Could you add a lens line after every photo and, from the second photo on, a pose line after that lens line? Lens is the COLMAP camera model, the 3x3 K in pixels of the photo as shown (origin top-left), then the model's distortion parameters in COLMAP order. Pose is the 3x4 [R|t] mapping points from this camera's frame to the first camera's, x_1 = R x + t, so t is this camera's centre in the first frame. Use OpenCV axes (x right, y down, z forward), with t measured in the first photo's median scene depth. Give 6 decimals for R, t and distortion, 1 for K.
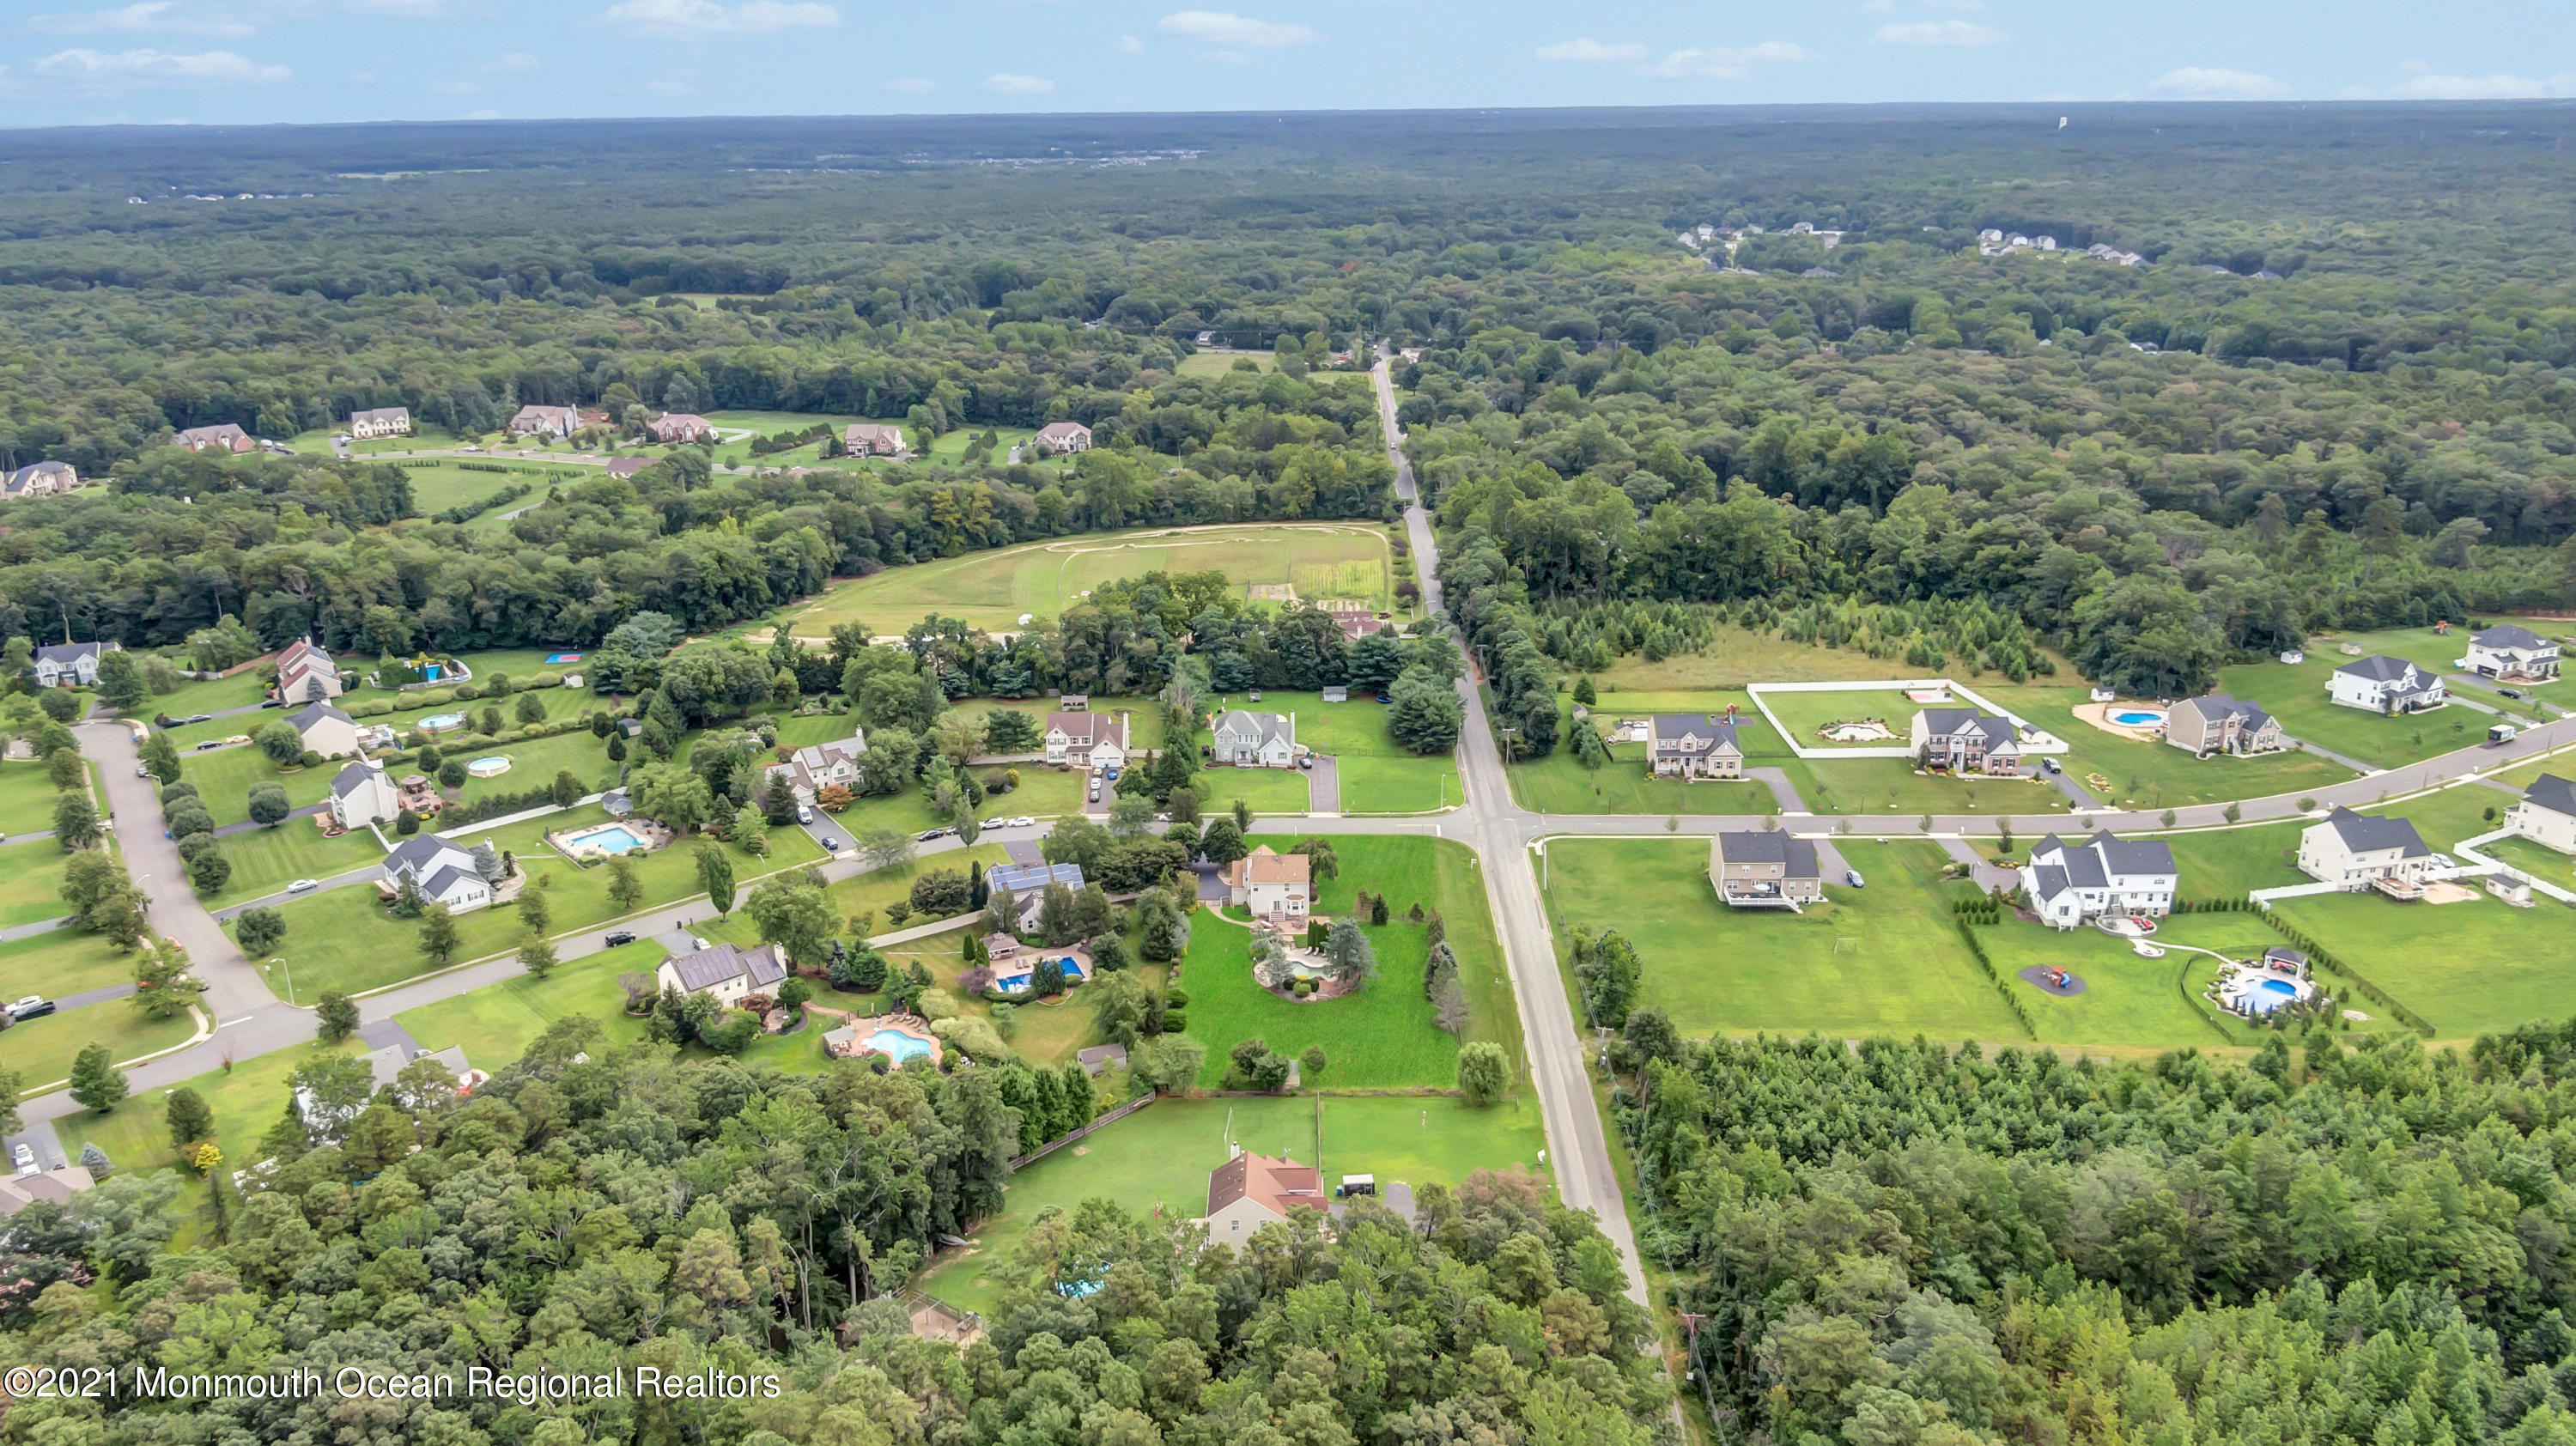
lens RADIAL K [[1823.5, 0, 1284.6], [0, 1823.5, 730.0], [0, 0, 1]] dist [0.062600, -0.116314]
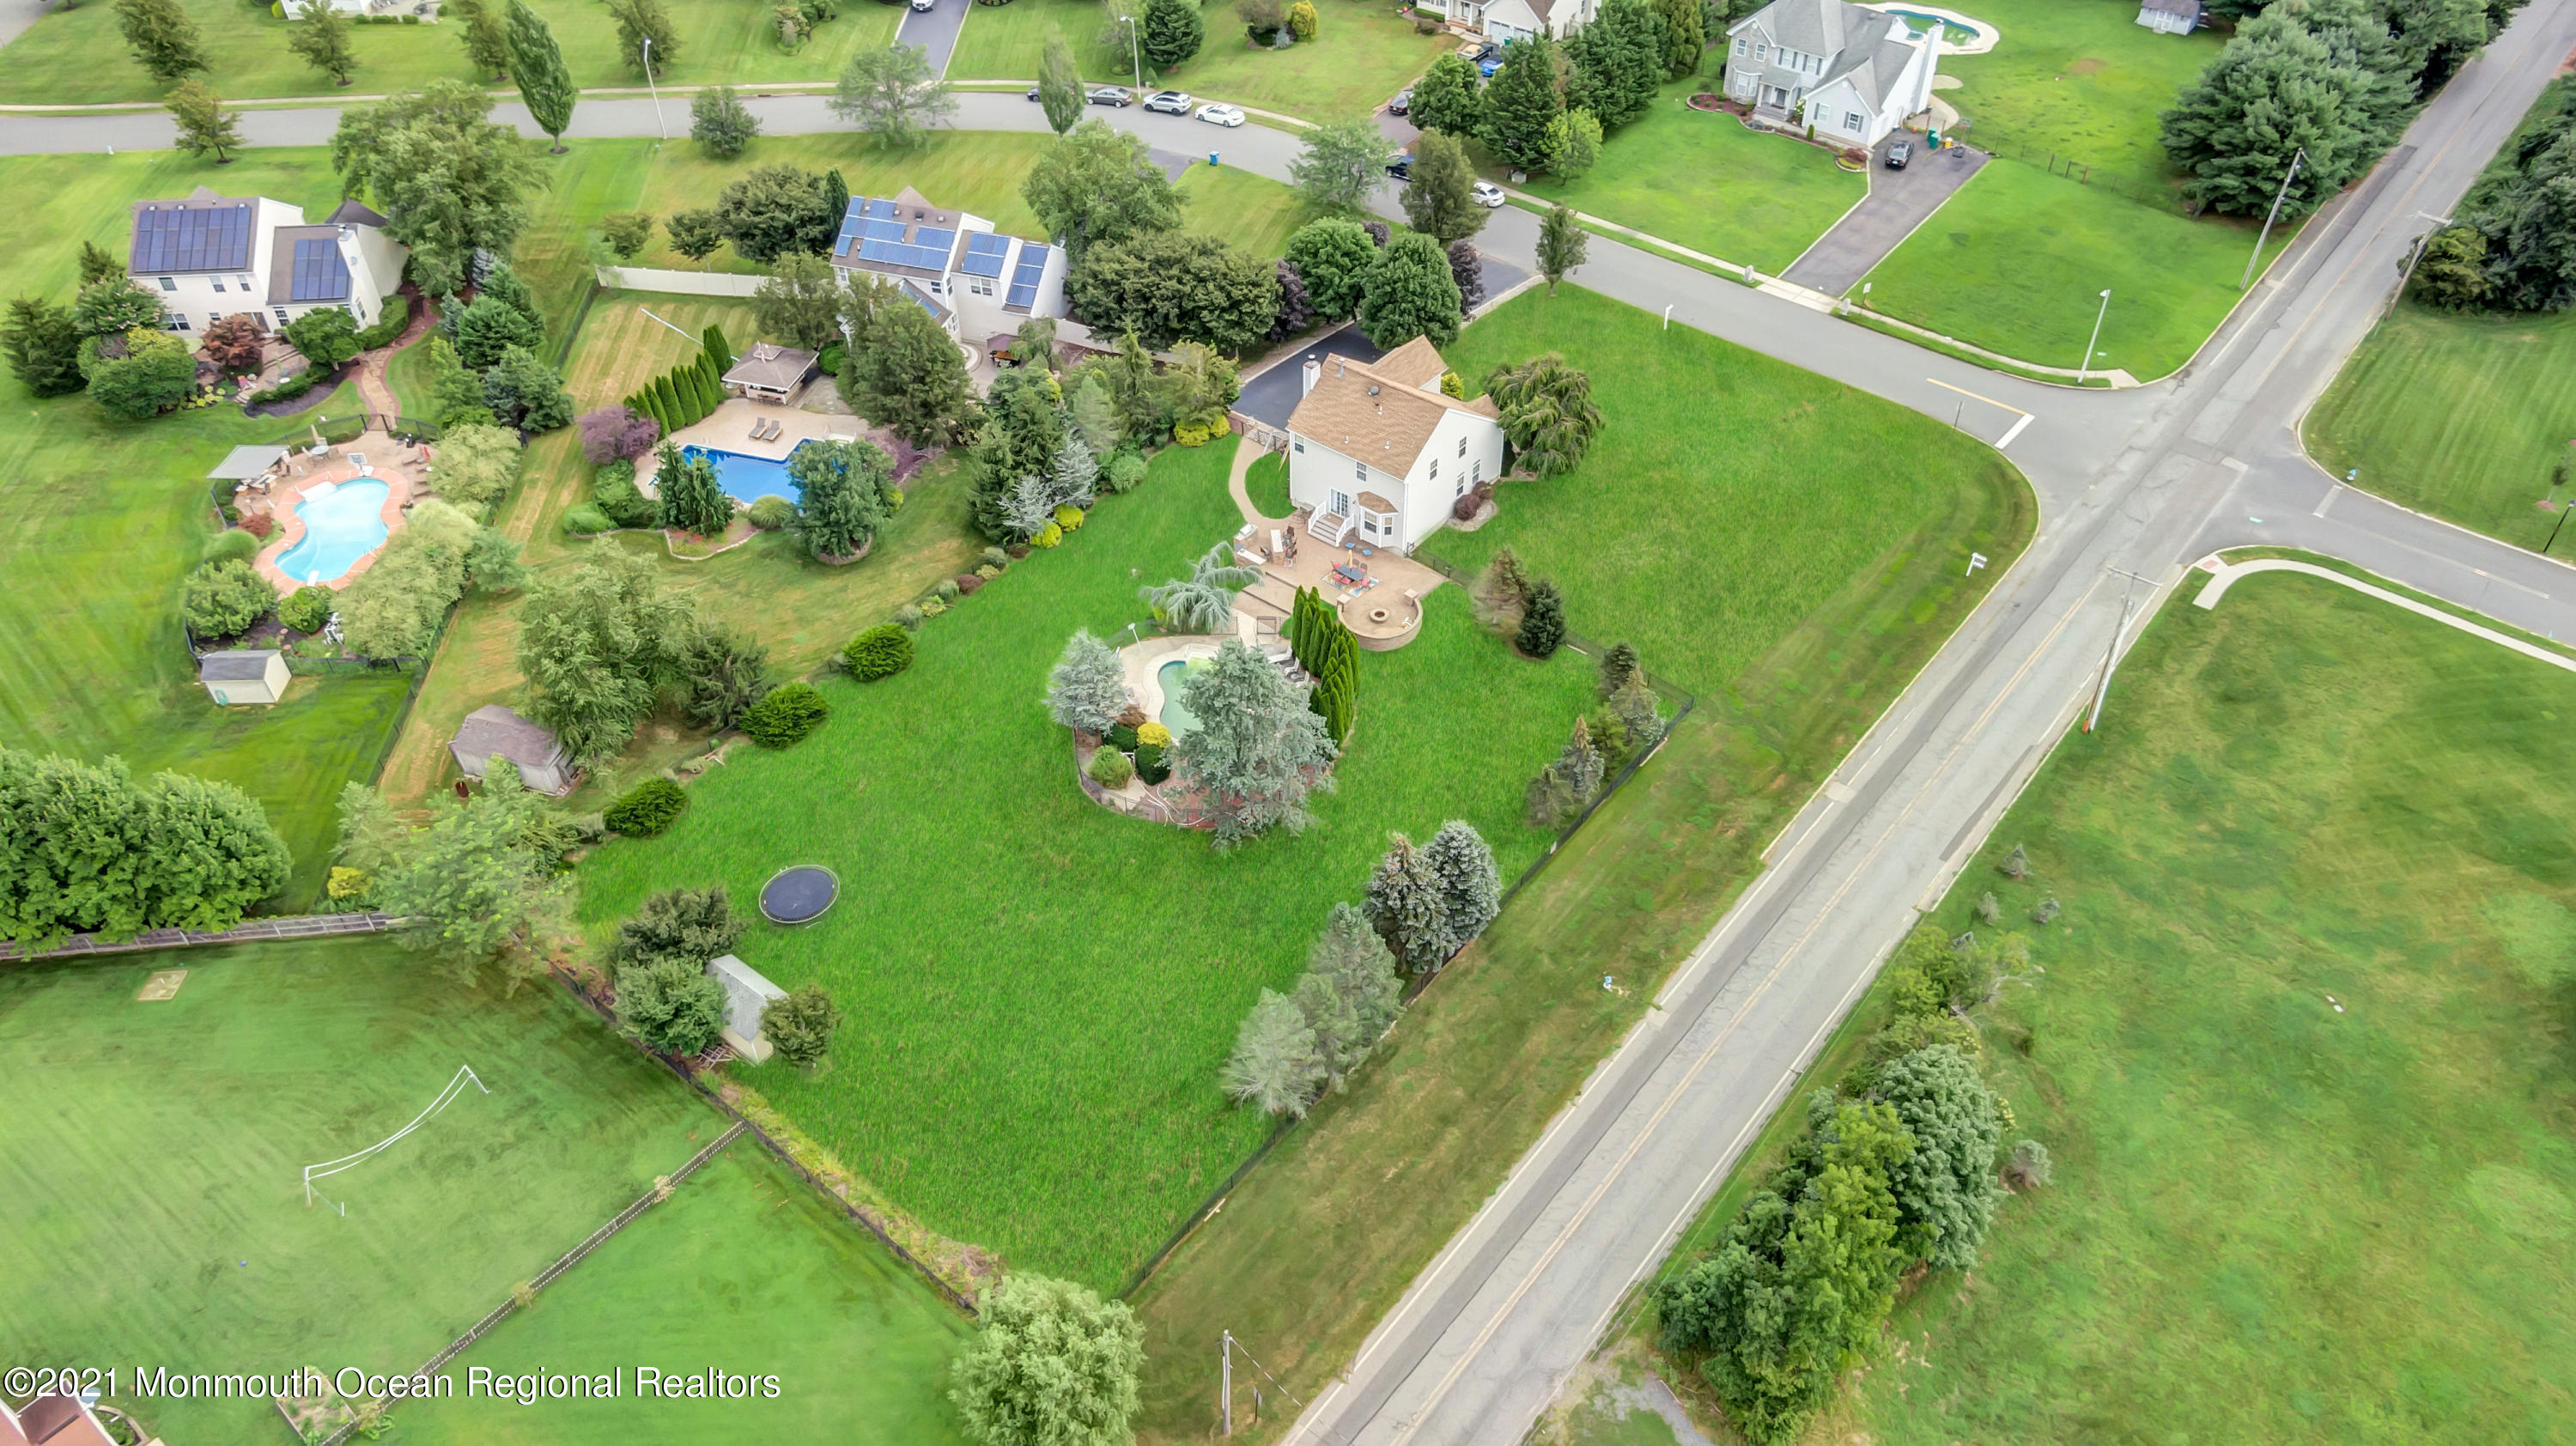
lens RADIAL K [[1832.1, 0, 1285.8], [0, 1832.1, 728.6], [0, 0, 1]] dist [0.040599, -0.066172]
pose [[0.781701, 0.423080, -0.458199, 0.154091], [-0.202101, 0.866903, 0.455668, -0.032946], [0.589998, -0.263594, 0.763165, 0.546272]]
